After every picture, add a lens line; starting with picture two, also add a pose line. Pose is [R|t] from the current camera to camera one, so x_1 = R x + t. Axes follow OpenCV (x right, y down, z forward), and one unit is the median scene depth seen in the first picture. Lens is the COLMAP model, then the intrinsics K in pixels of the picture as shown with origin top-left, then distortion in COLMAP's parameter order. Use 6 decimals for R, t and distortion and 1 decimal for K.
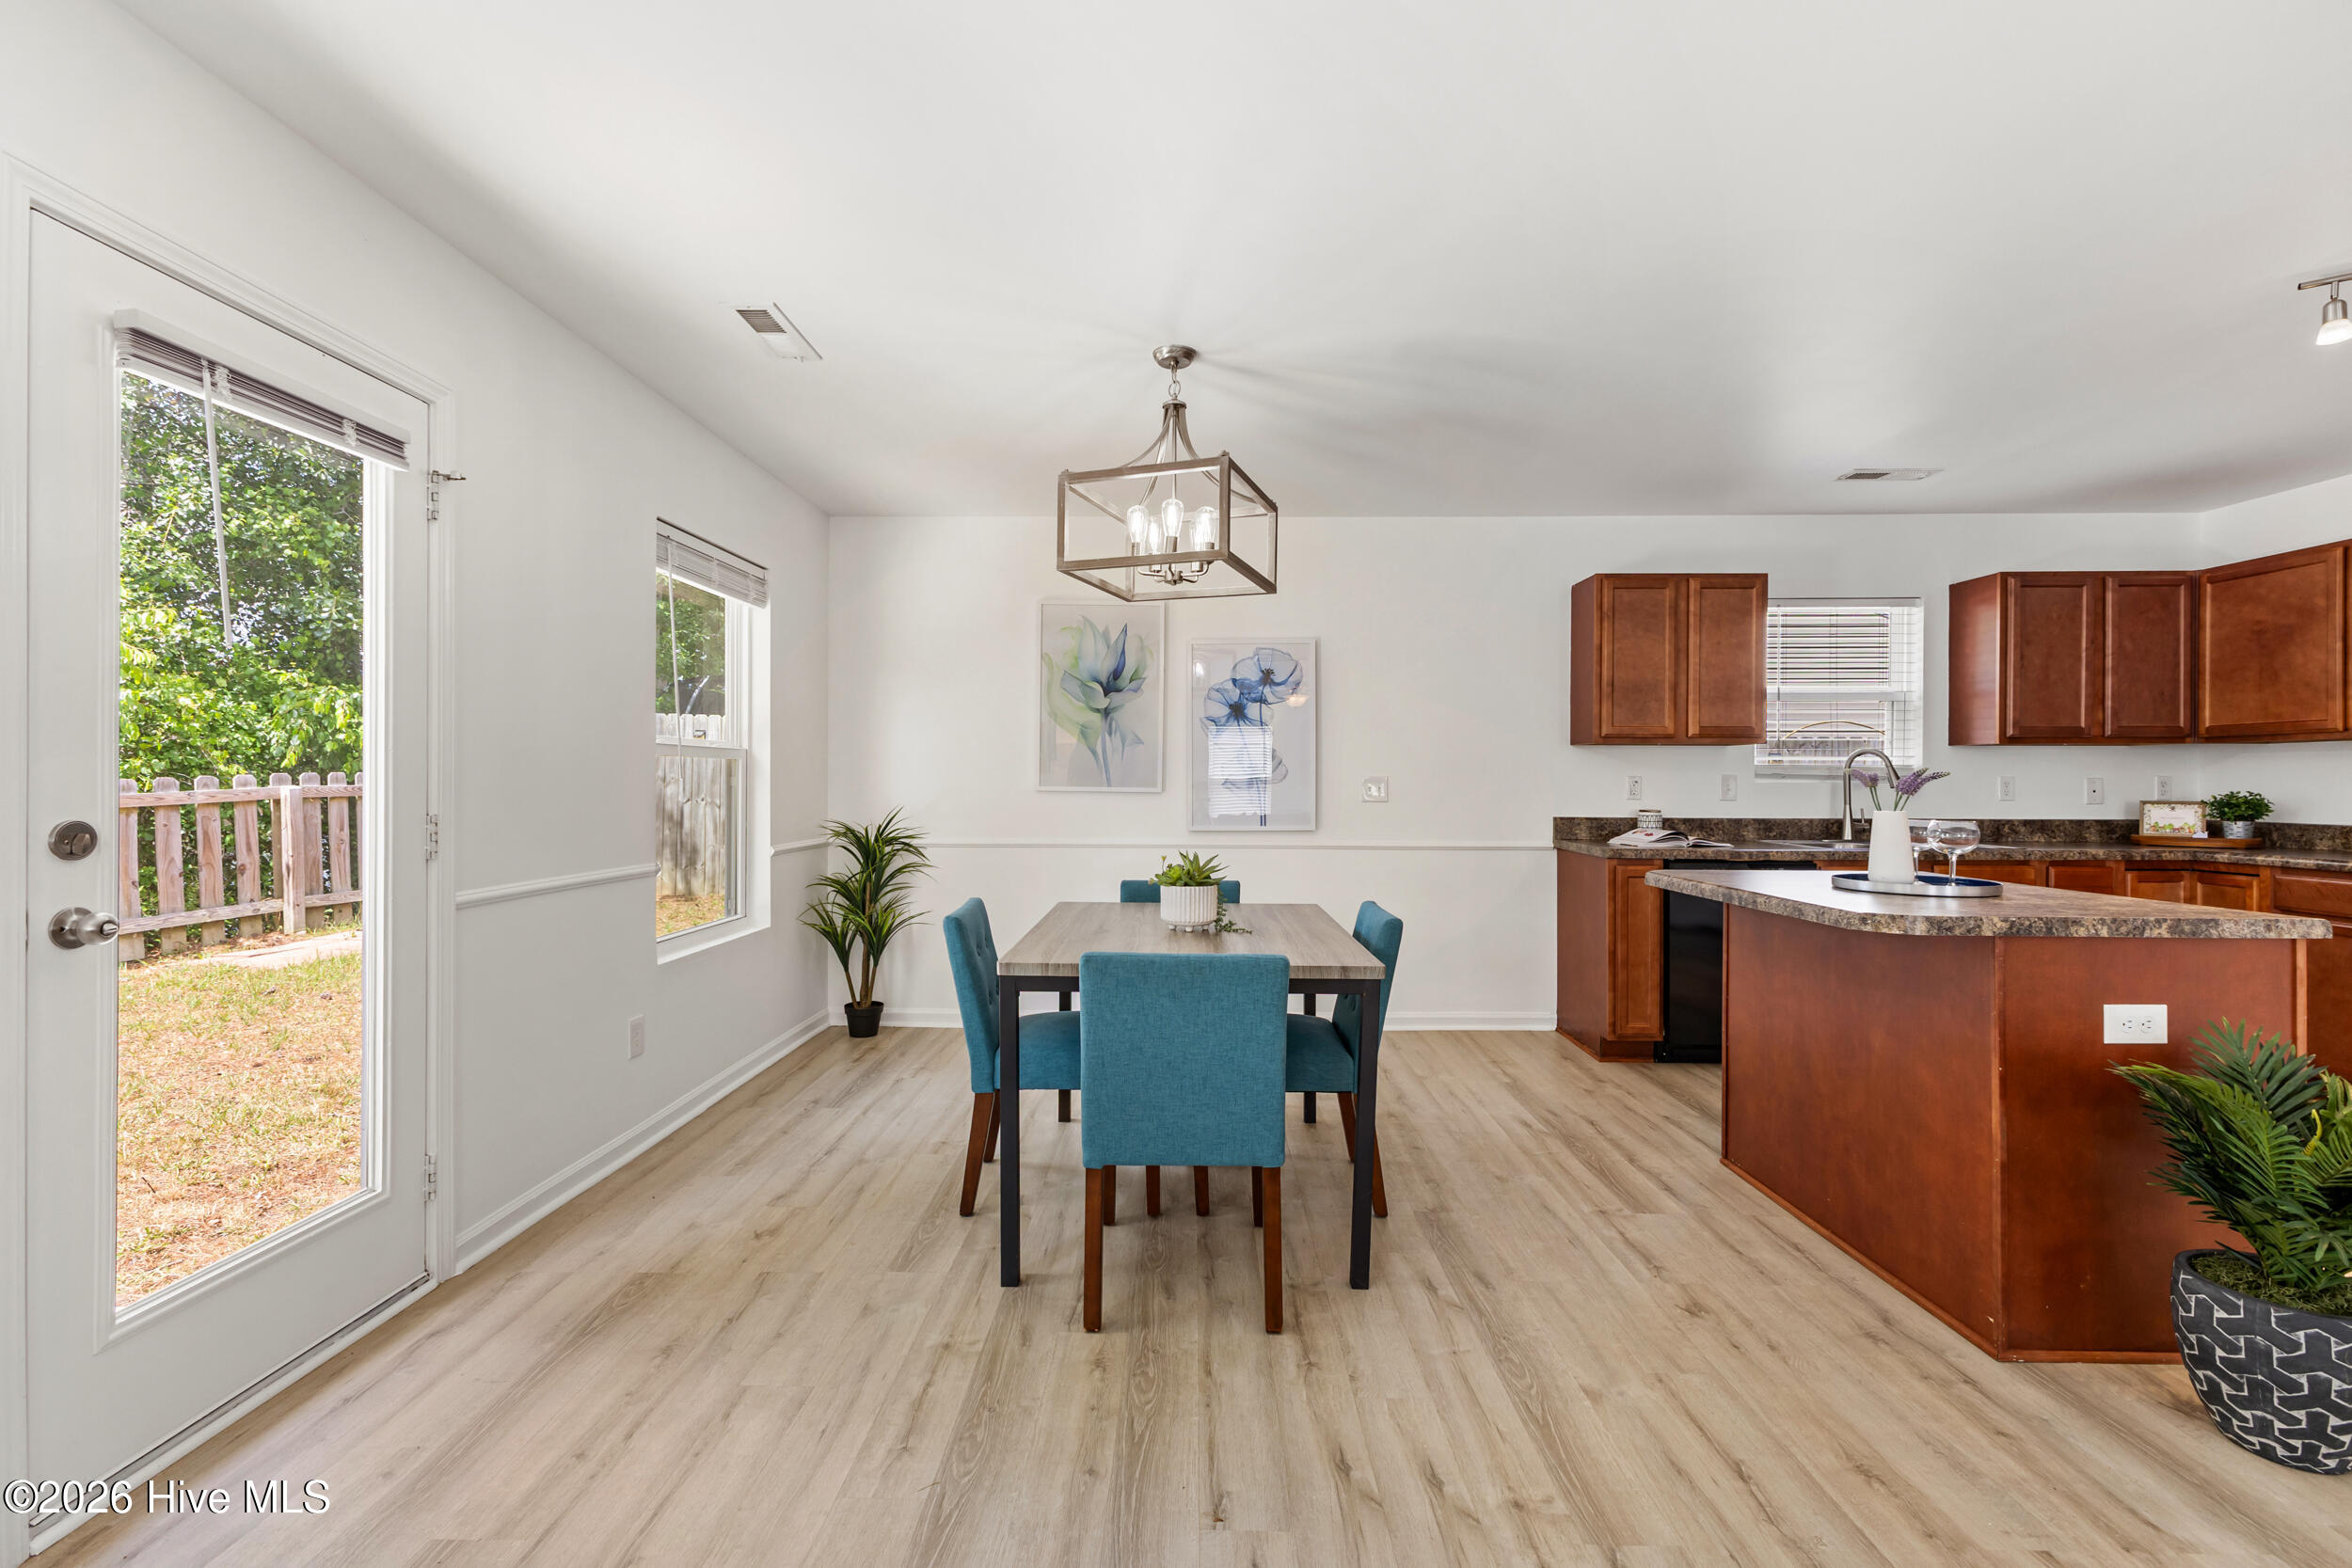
lens RADIAL K [[1007.6, 0, 1173.9], [0, 1007.6, 781.5], [0, 0, 1]] dist [0.018487, -0.006987]
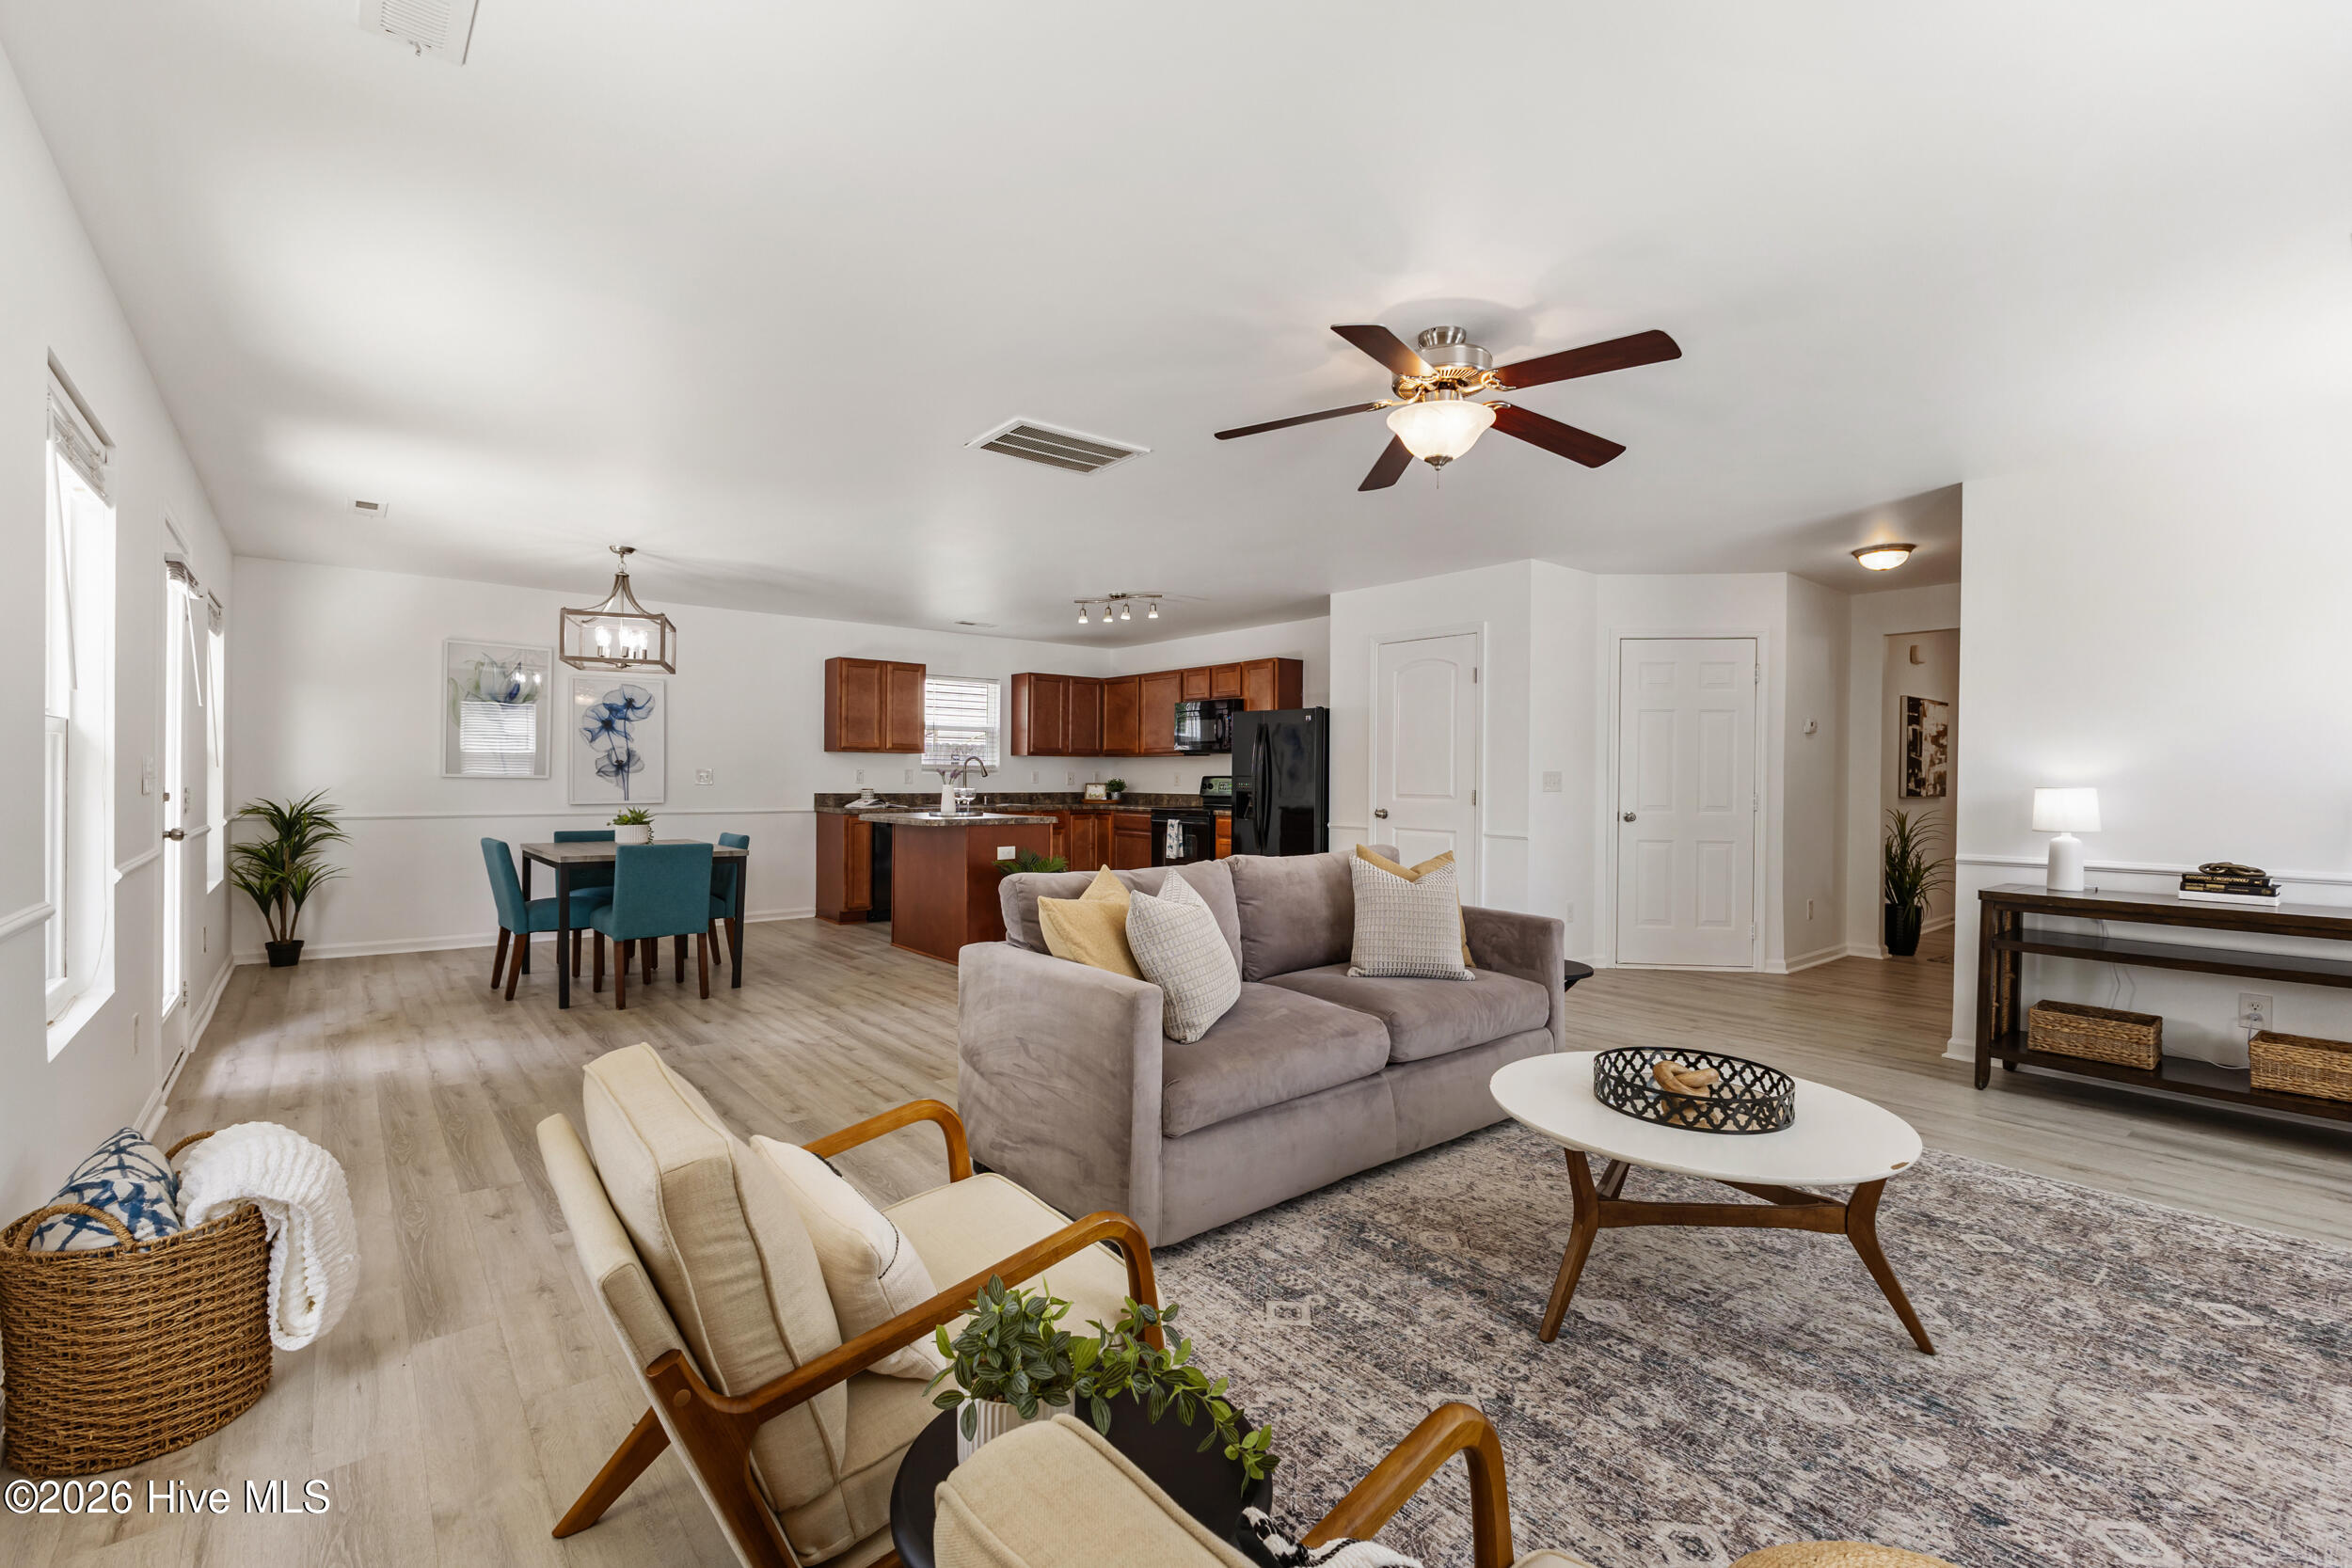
lens RADIAL K [[1022.0, 0, 1174.7], [0, 1022.0, 778.5], [0, 0, 1]] dist [0.010430, -0.000492]
pose [[0.760802, 0.001401, 0.648983, -0.329708], [-0.005433, 0.999976, 0.004210, -0.000594], [-0.648961, -0.006729, 0.760792, -0.826821]]
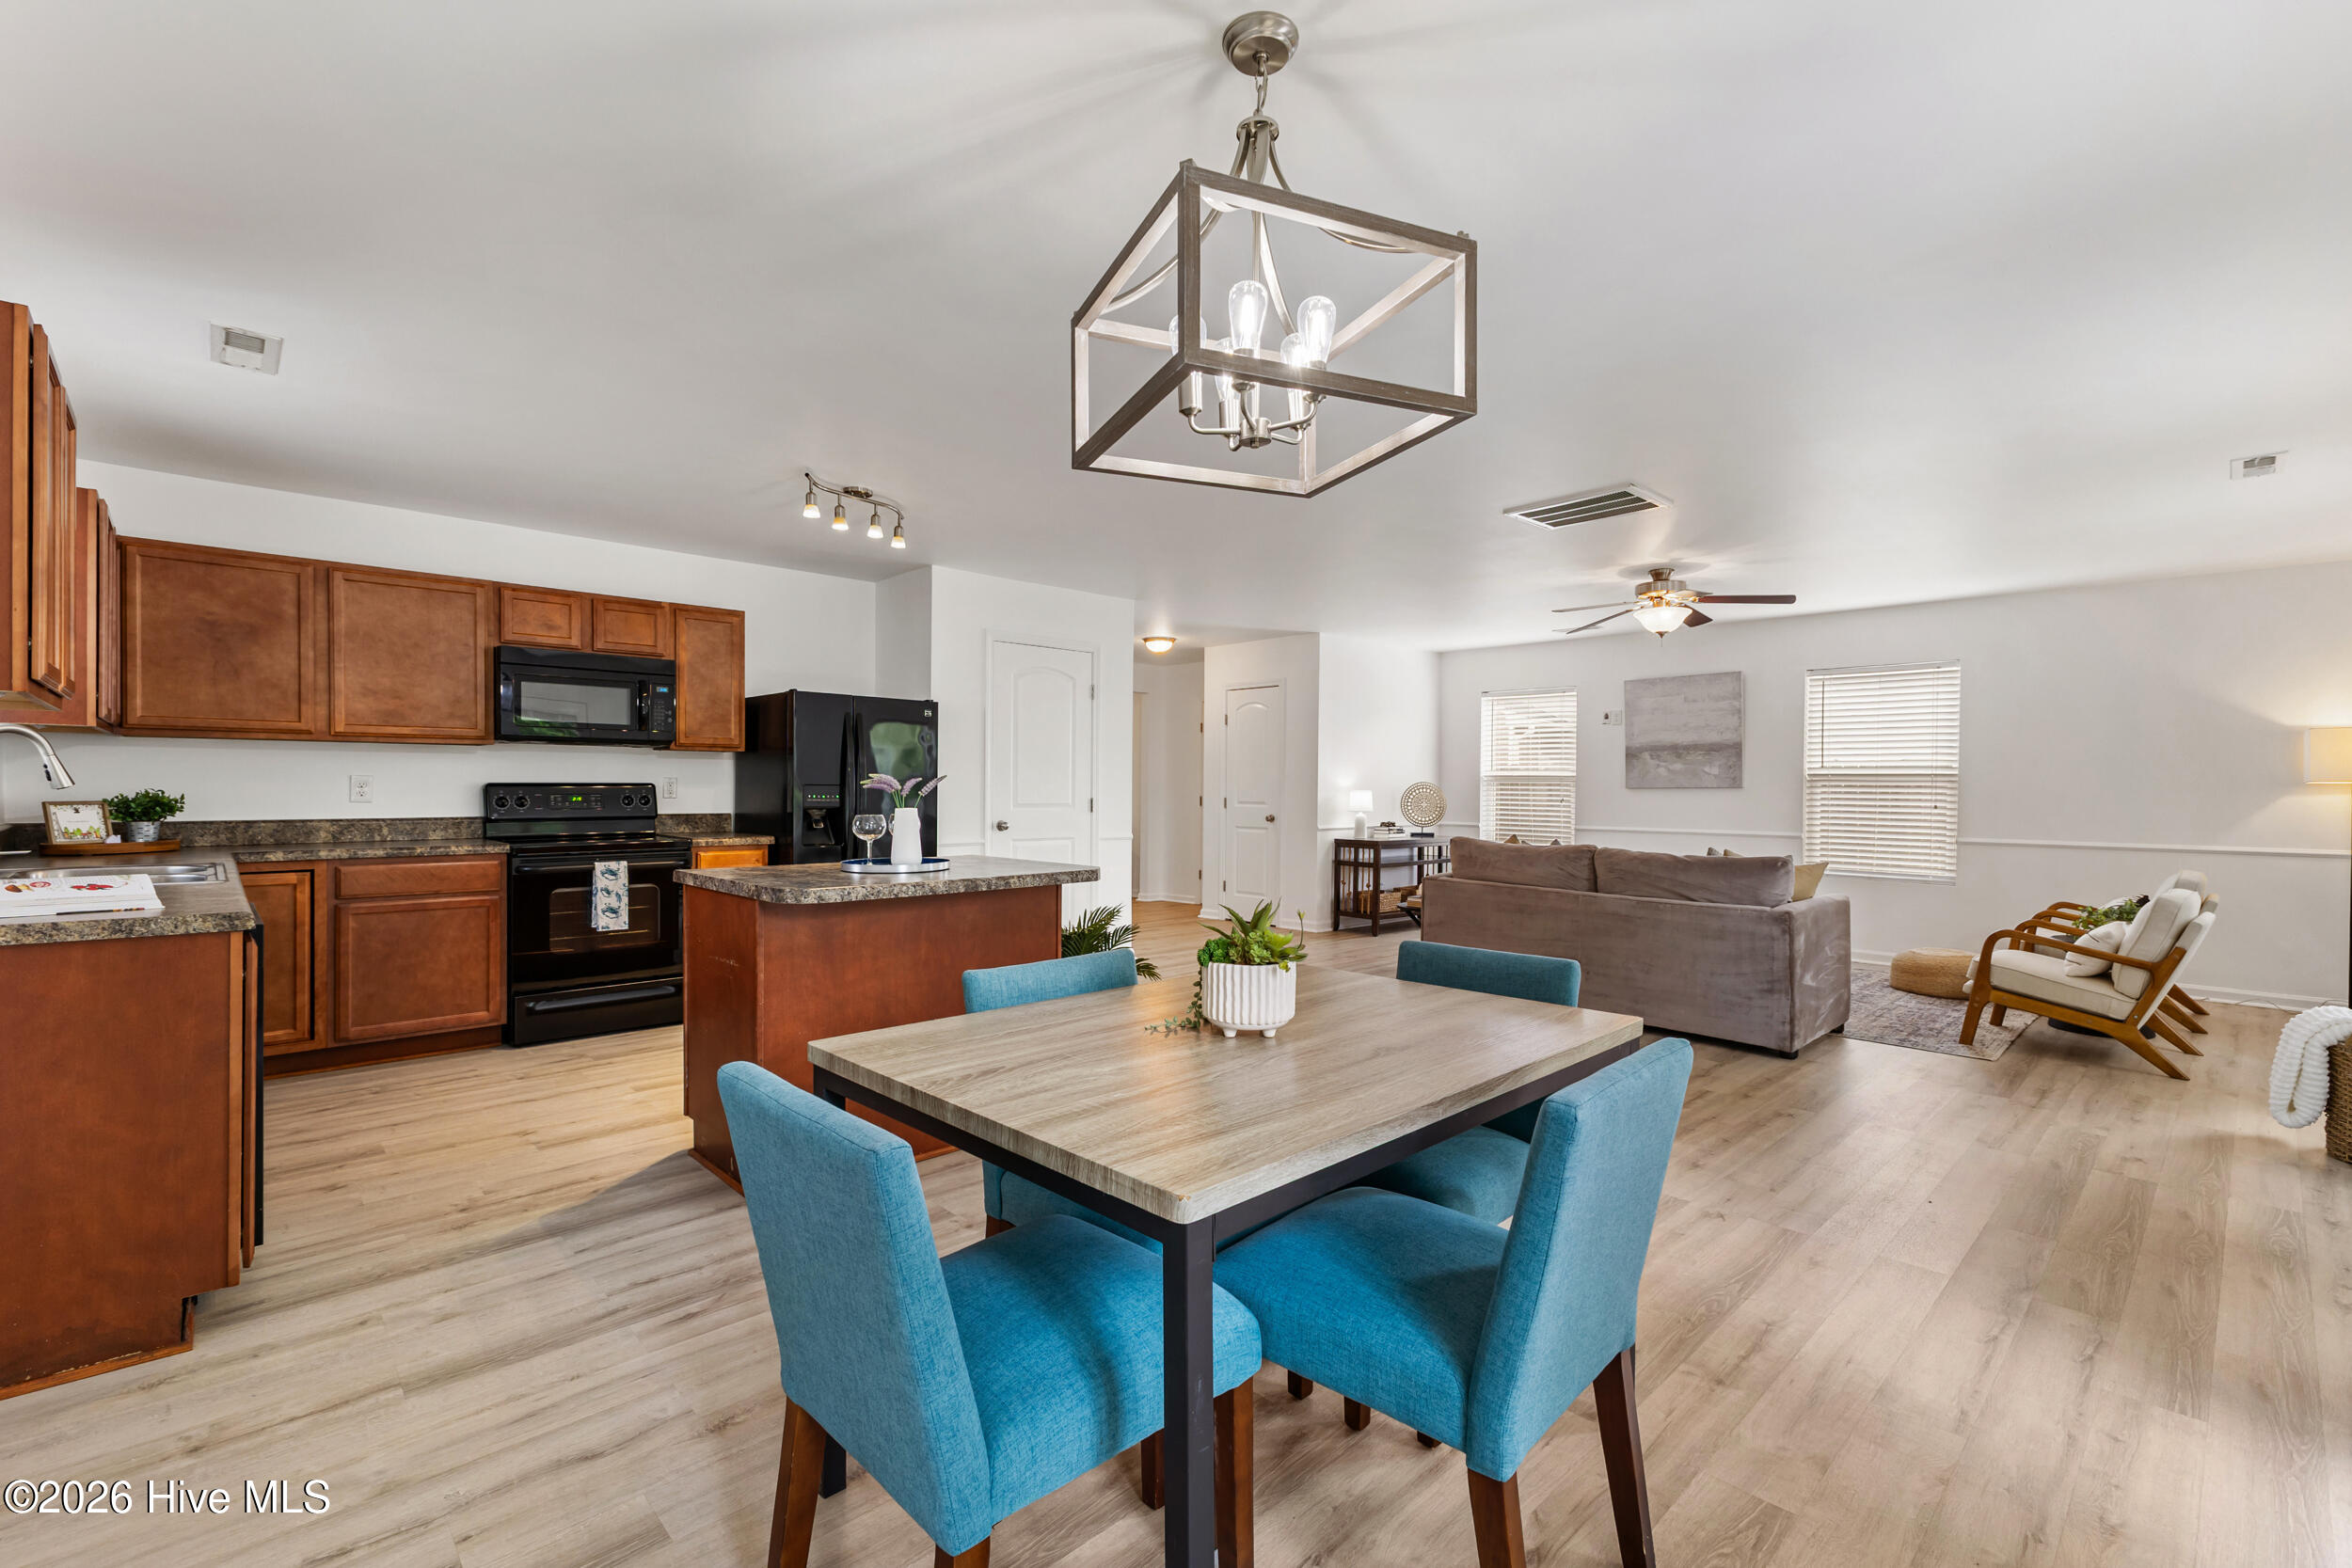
lens RADIAL K [[1020.8, 0, 1180.7], [0, 1020.8, 795.5], [0, 0, 1]] dist [0.009138, -0.000224]
pose [[-0.702577, -0.013686, 0.711476, -0.276495], [-0.008684, 0.999905, 0.010658, -0.002315], [-0.711554, 0.001310, -0.702630, 1.028863]]
